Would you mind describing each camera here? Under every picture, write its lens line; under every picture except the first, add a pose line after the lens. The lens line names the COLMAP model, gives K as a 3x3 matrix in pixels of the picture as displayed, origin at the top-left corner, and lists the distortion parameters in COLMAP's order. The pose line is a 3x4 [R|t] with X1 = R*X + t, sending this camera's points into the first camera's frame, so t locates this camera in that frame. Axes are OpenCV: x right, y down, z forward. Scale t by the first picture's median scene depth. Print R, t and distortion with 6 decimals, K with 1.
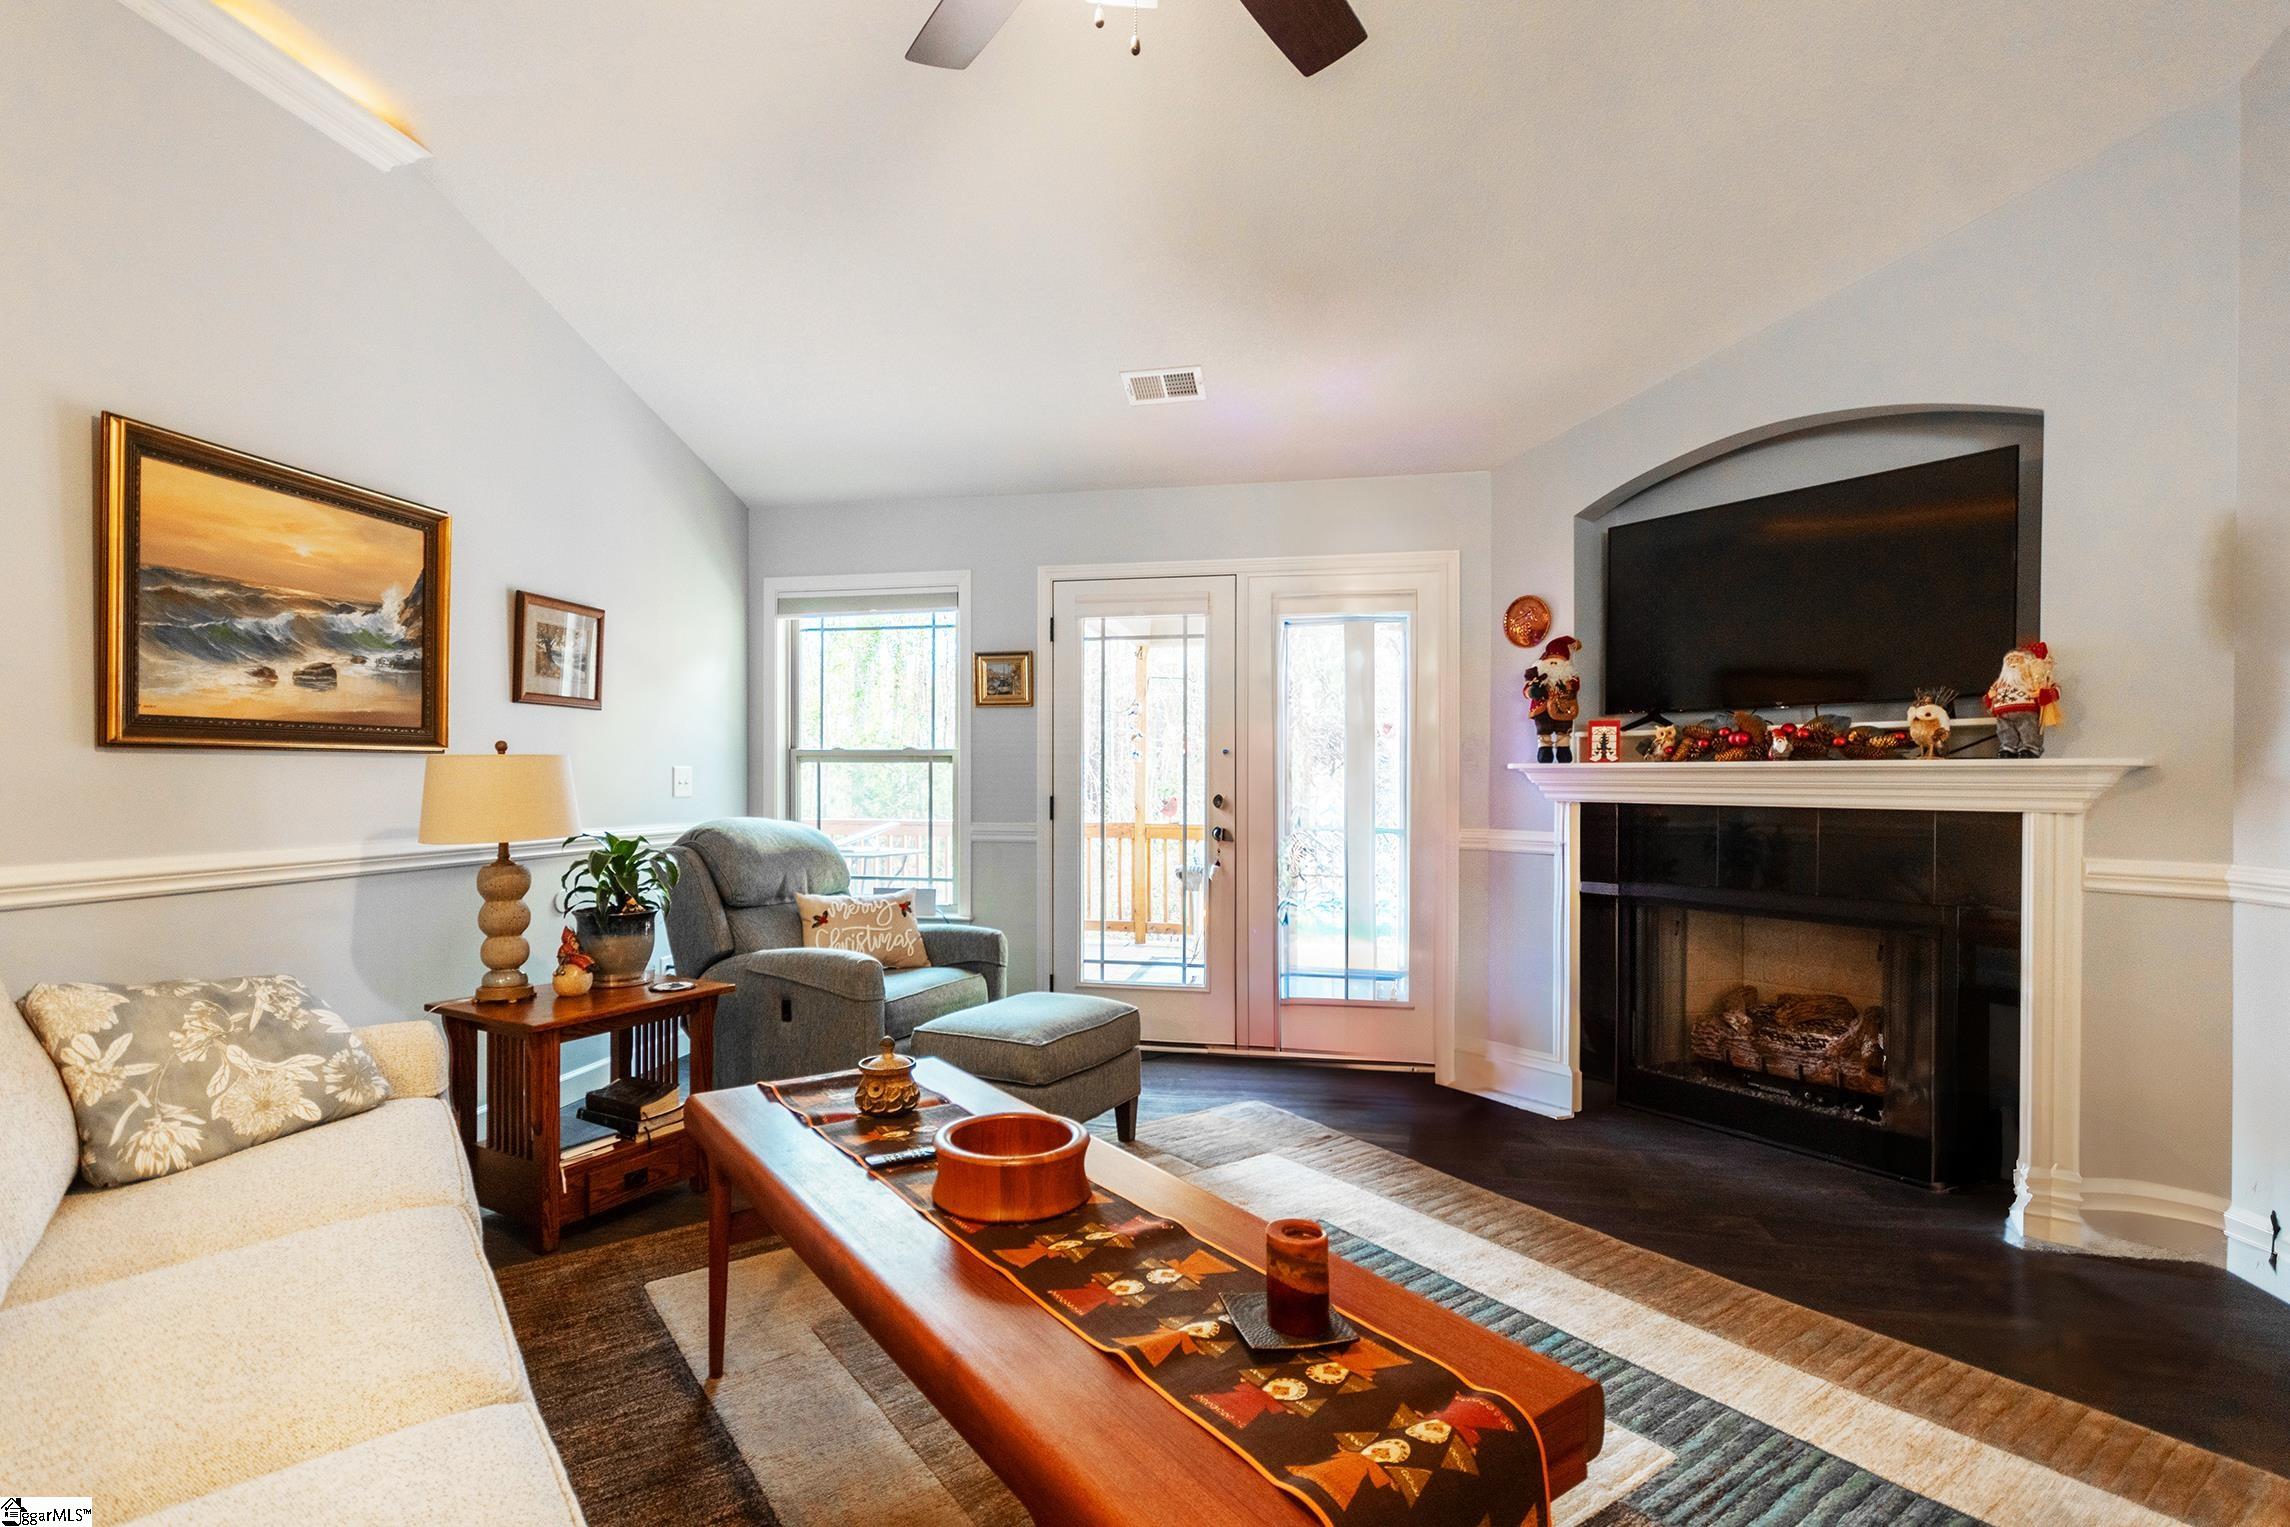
lens RADIAL K [[1095.5, 0, 1139.9], [0, 1095.5, 771.0], [0, 0, 1]] dist [0.006662, -0.000038]
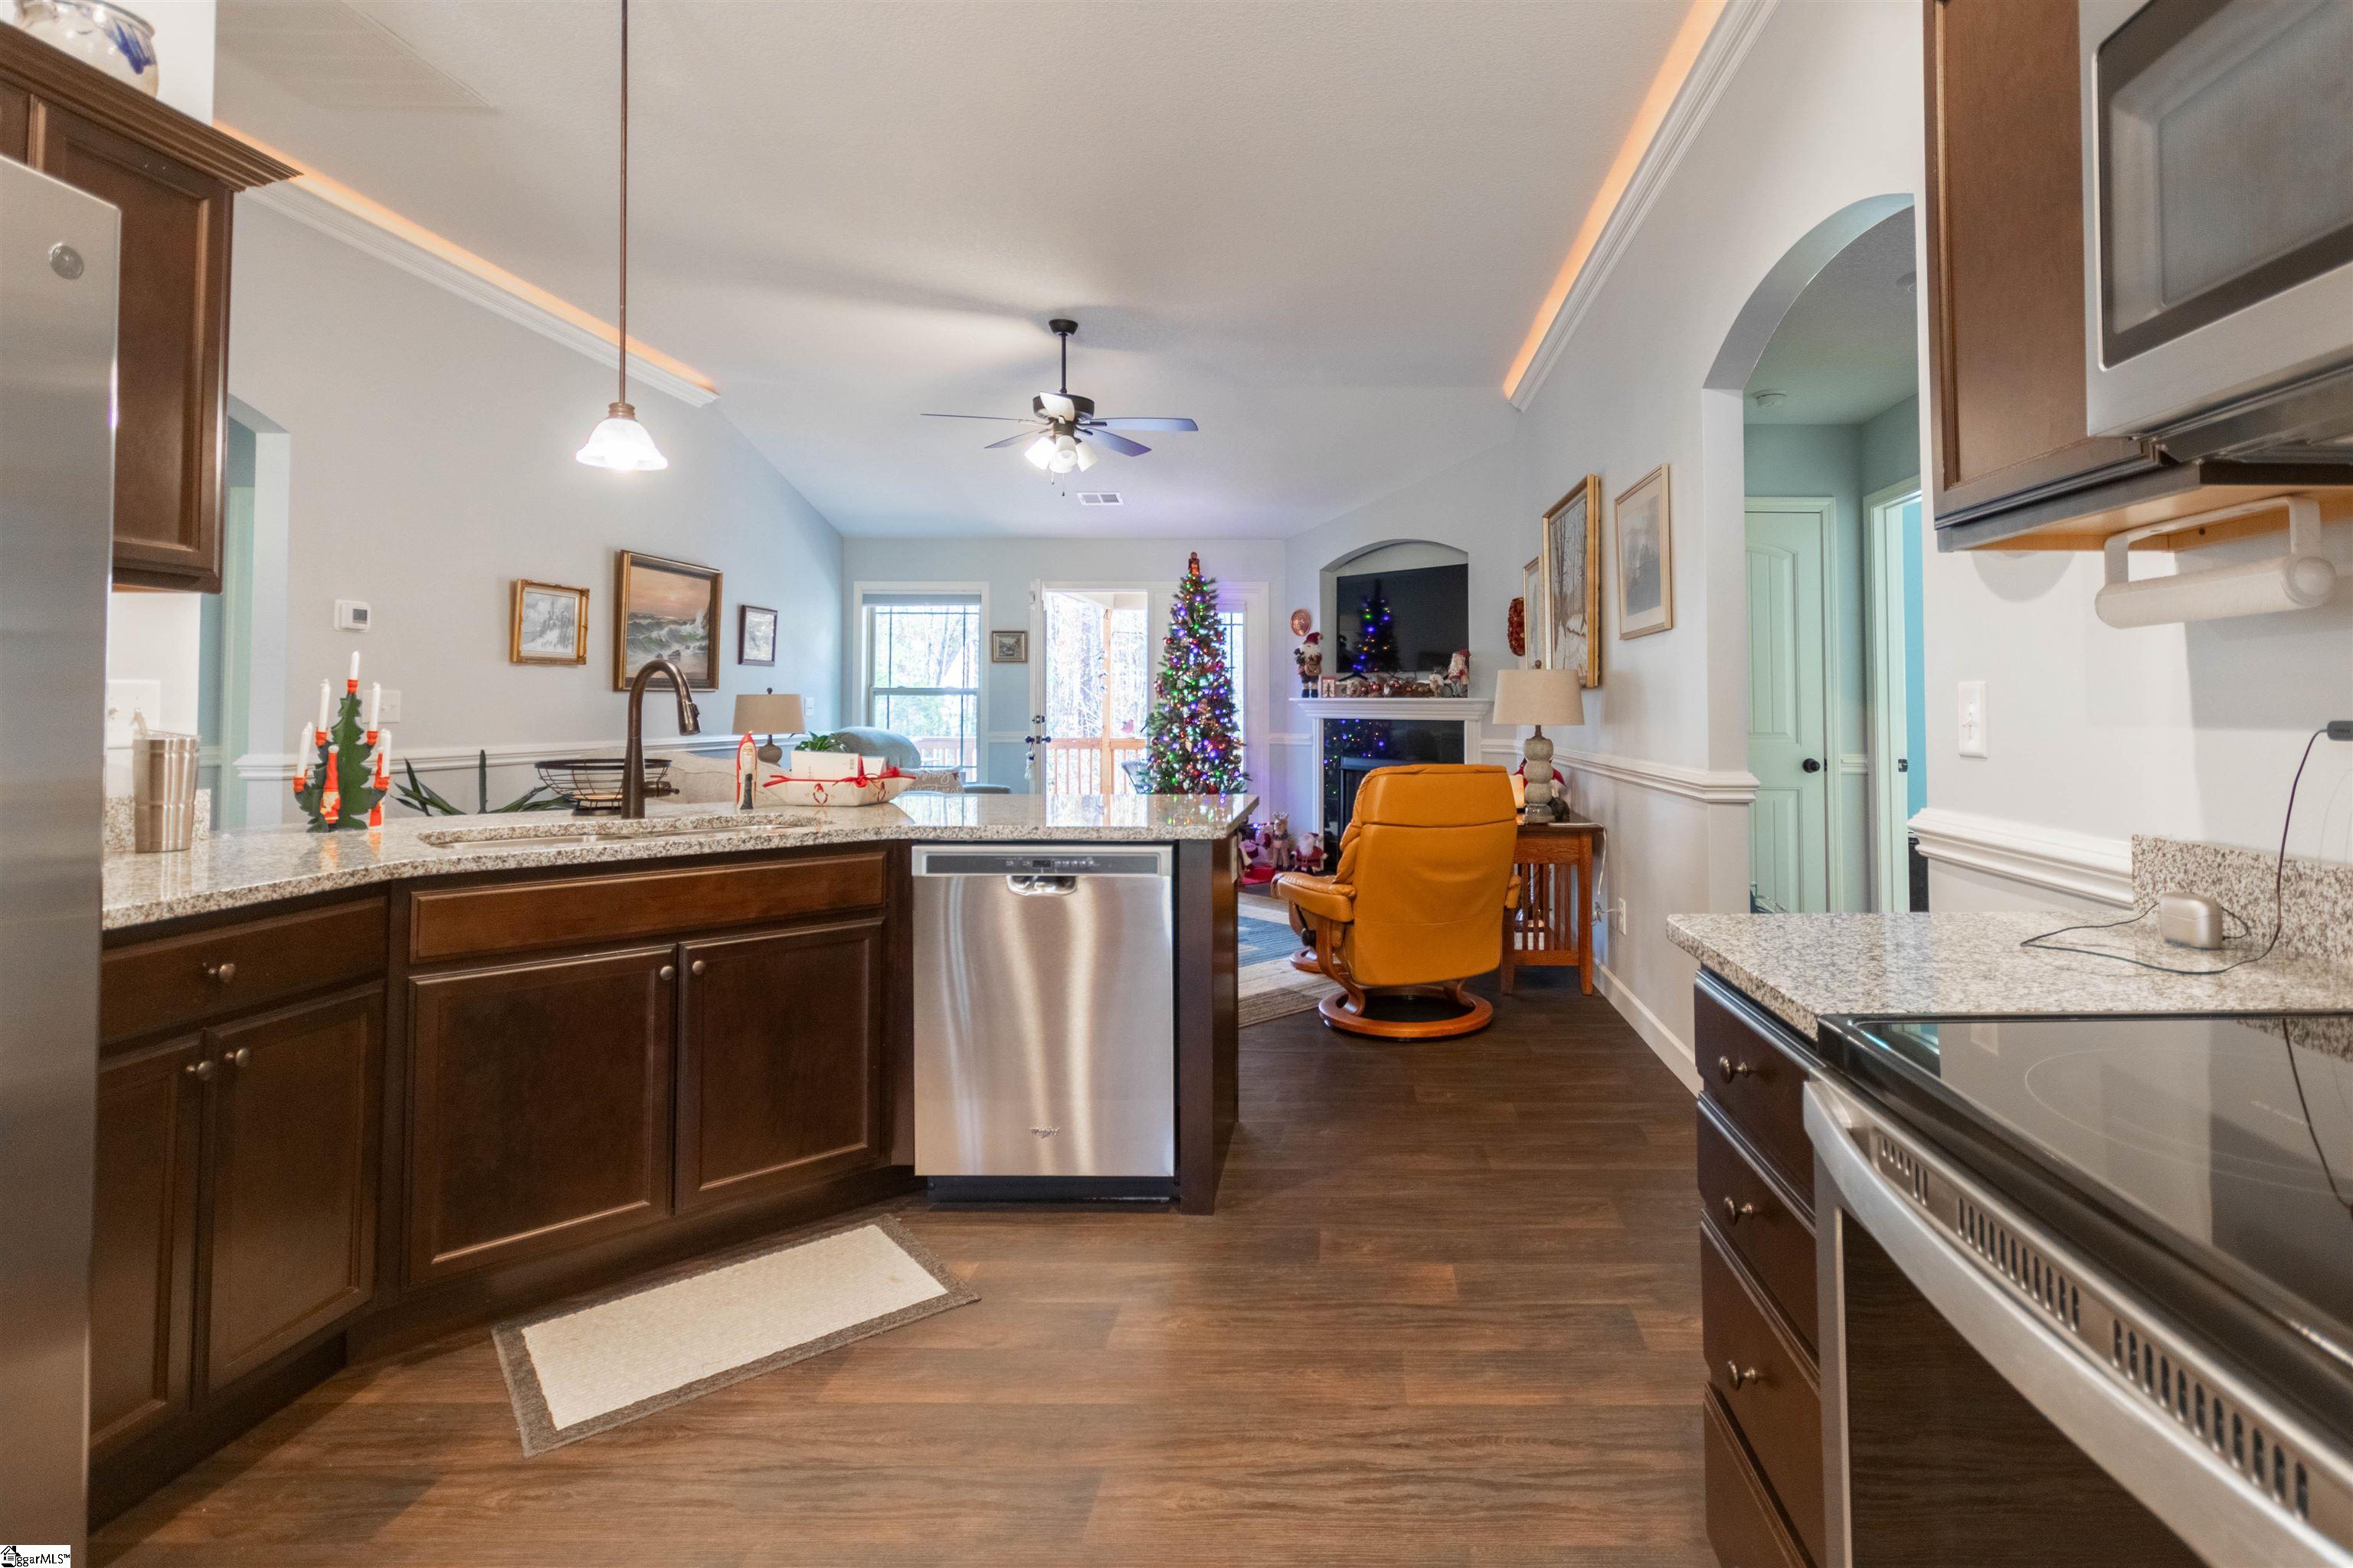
lens RADIAL K [[1125.7, 0, 1364.2], [0, 1125.7, 672.7], [0, 0, 1]] dist [0.006662, -0.000038]
pose [[0.980648, 0.007418, 0.195640, 0.086048], [-0.002963, 0.999730, -0.023057, -0.006155], [-0.195758, 0.022031, 0.980405, -0.945164]]
